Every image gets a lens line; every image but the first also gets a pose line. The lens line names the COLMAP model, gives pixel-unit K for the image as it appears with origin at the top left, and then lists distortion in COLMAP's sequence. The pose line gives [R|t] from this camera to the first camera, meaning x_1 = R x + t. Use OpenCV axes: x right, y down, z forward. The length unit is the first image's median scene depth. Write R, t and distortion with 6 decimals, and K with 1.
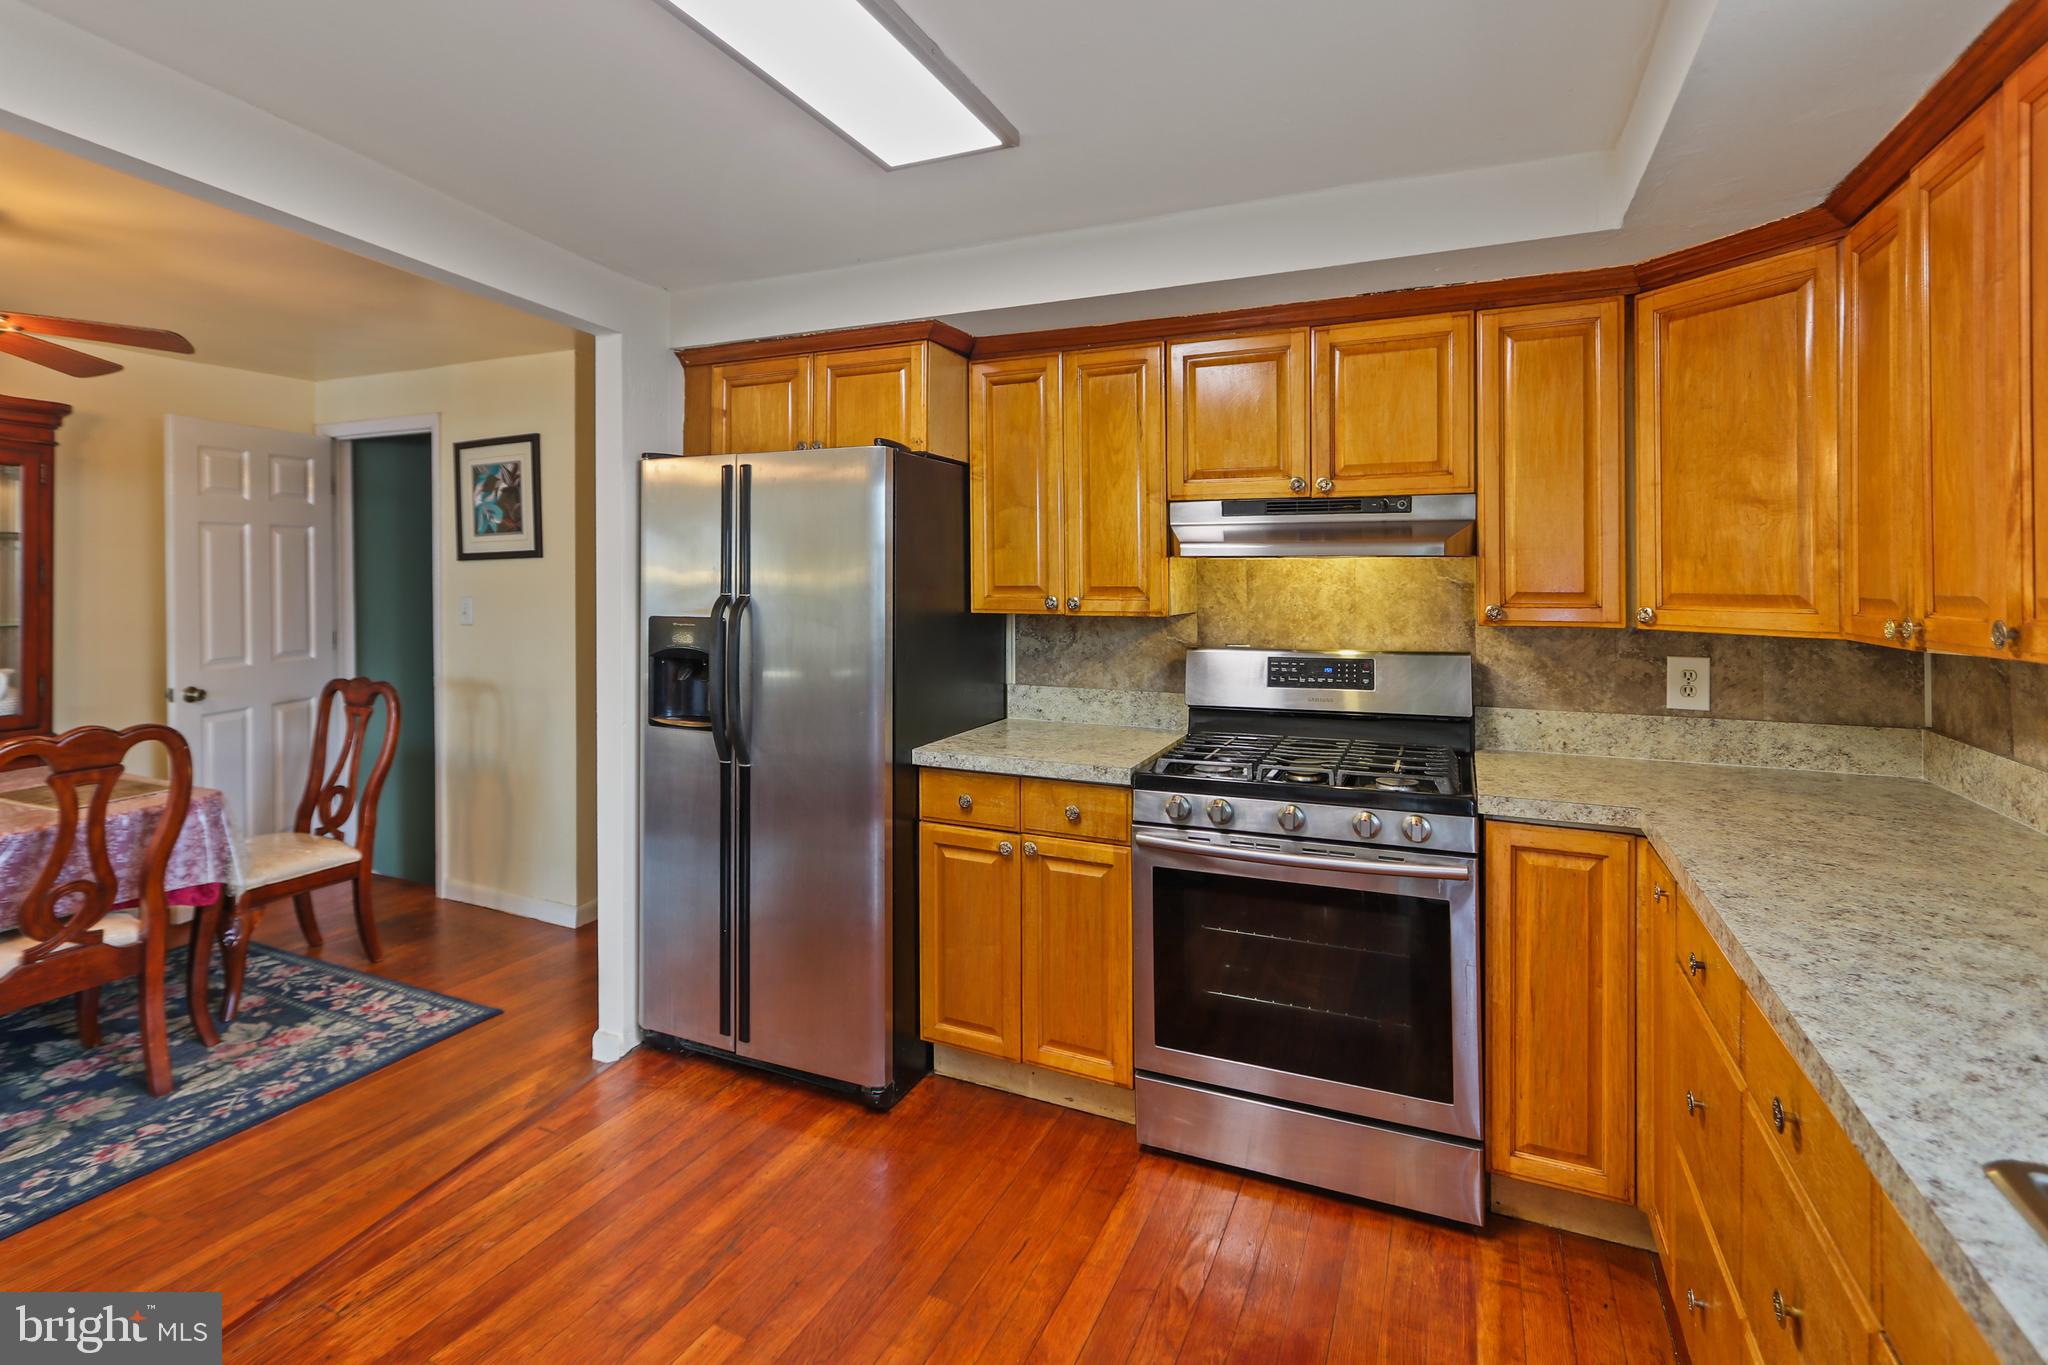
lens RADIAL K [[988.4, 0, 956.1], [0, 988.4, 574.3], [0, 0, 1]] dist [0.006041, 0.002169]
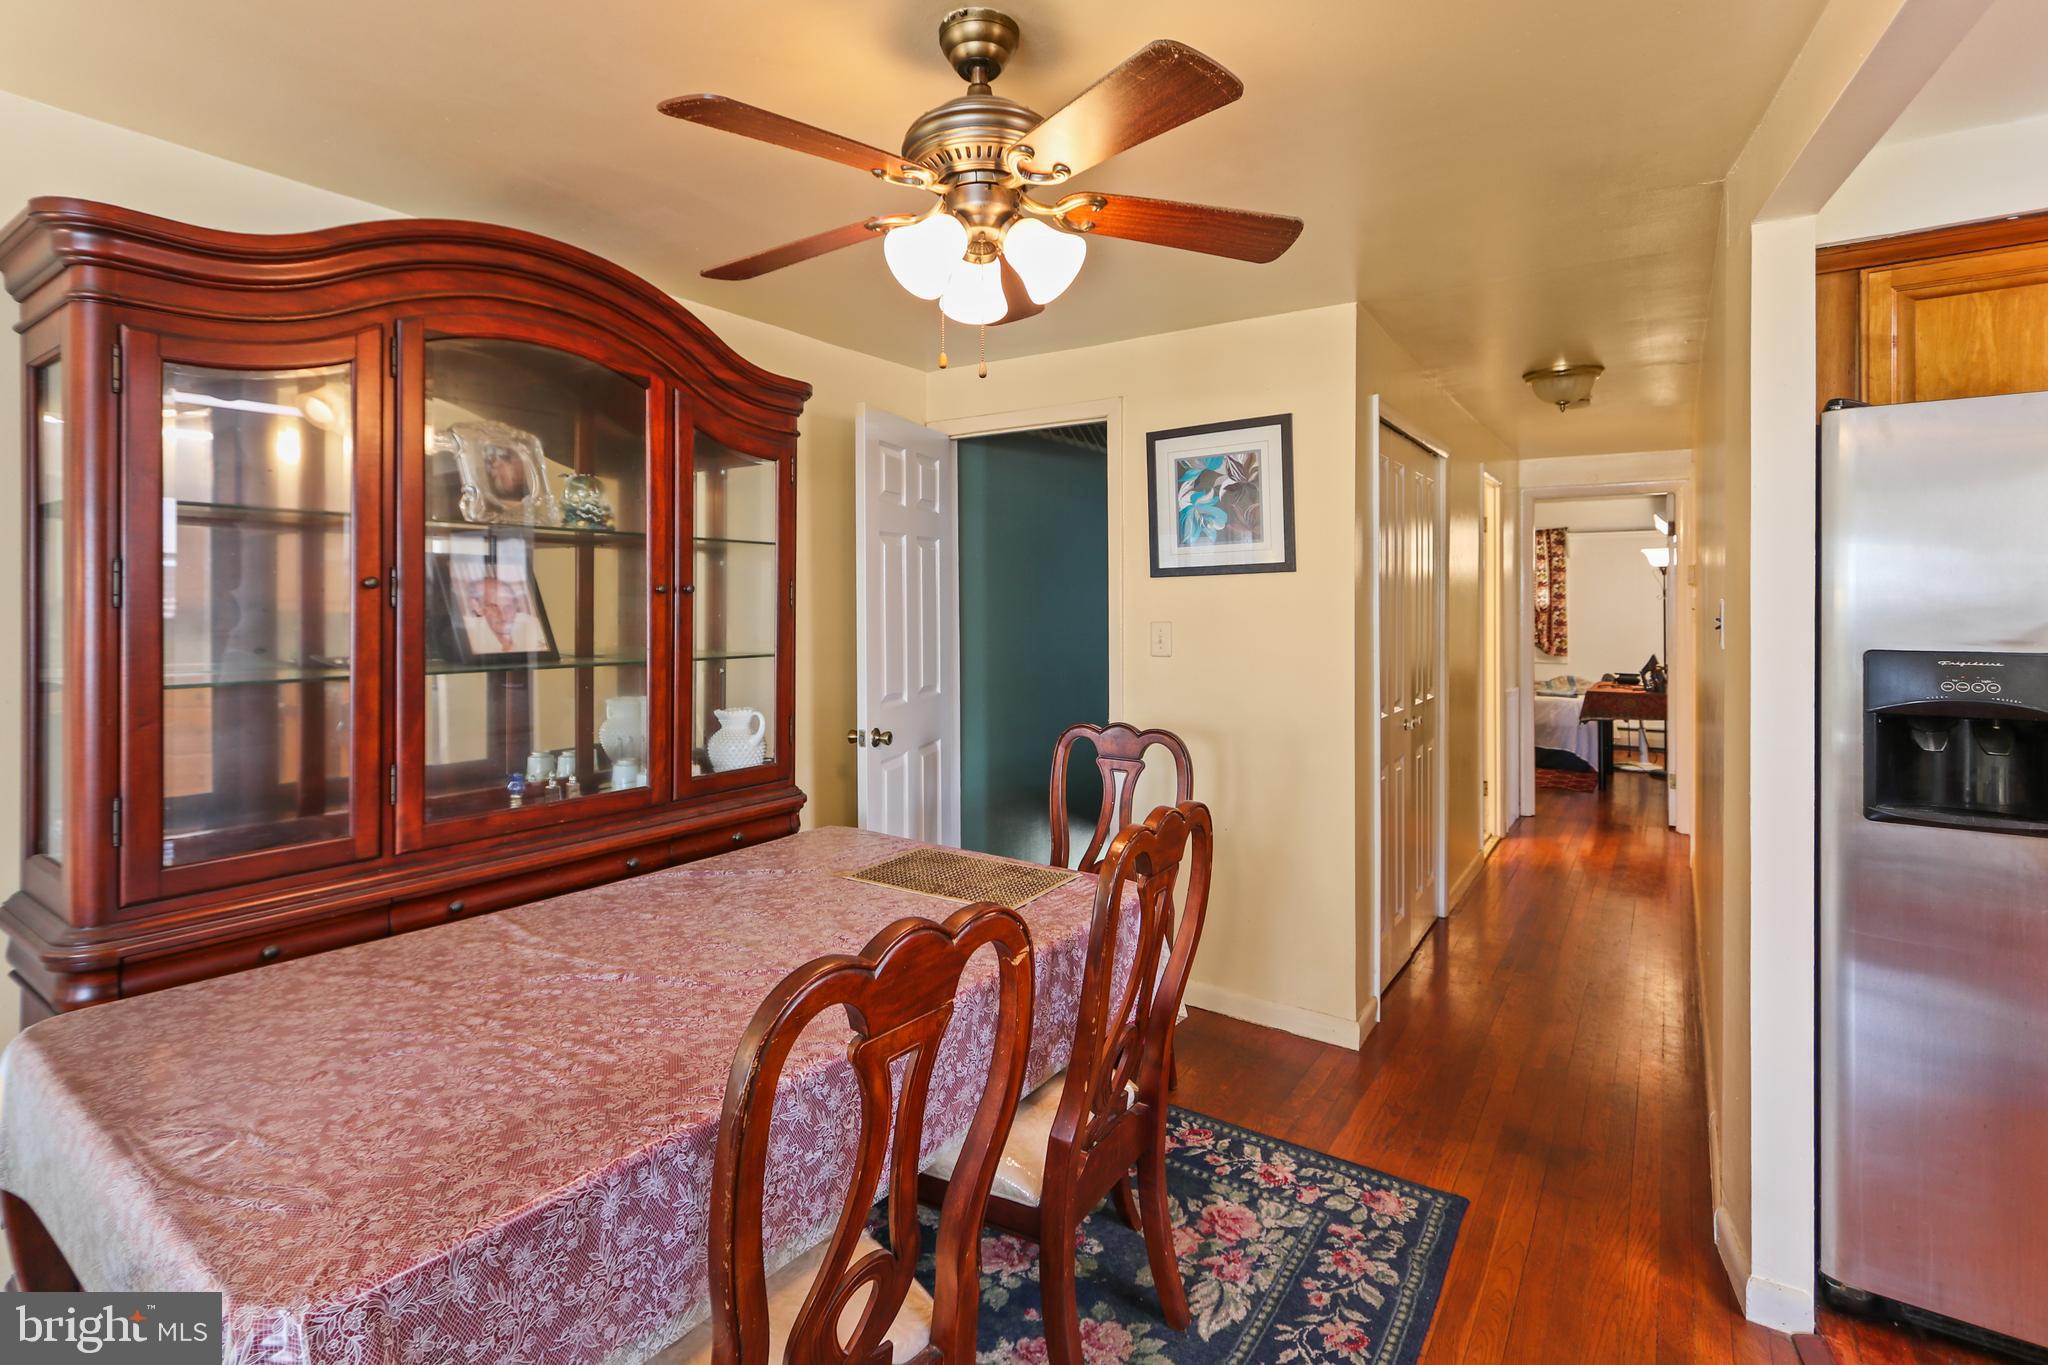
lens RADIAL K [[988.4, 0, 989.7], [0, 988.4, 601.0], [0, 0, 1]] dist [0.006041, 0.002169]
pose [[0.988031, -0.001739, -0.154243, -0.793495], [0.001465, 0.999997, -0.001892, 0.011384], [0.154246, 0.001643, 0.988031, 0.275599]]
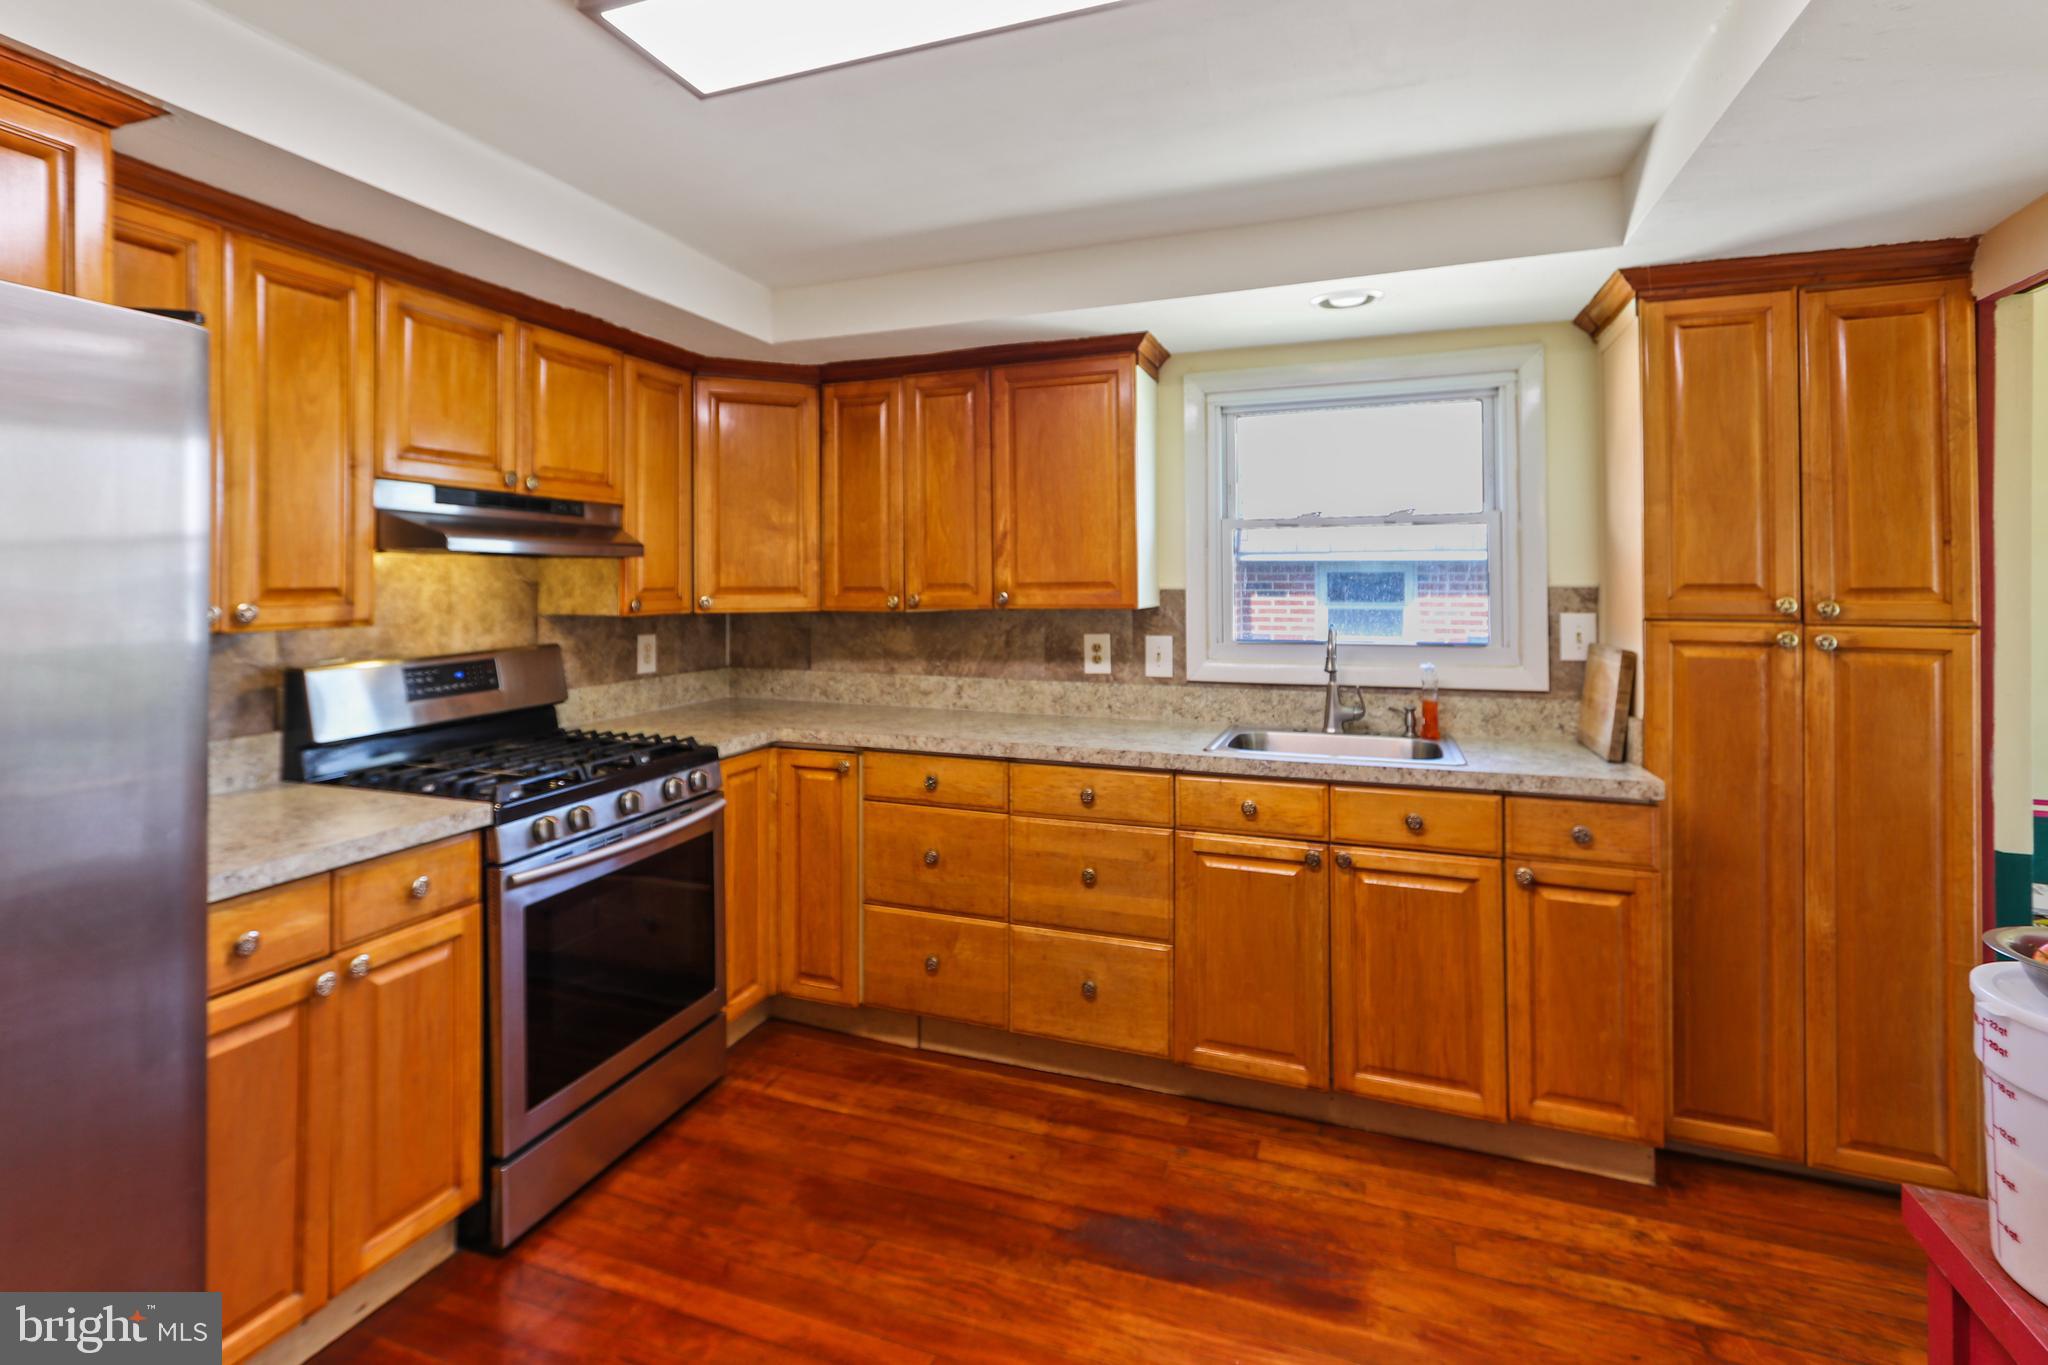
lens RADIAL K [[988.4, 0, 991.9], [0, 988.4, 582.8], [0, 0, 1]] dist [0.006041, 0.002169]
pose [[-0.089727, -0.001503, 0.995965, -0.595236], [0.002445, 0.999996, 0.001729, 0.008484], [-0.995963, 0.002590, -0.089723, 0.566105]]
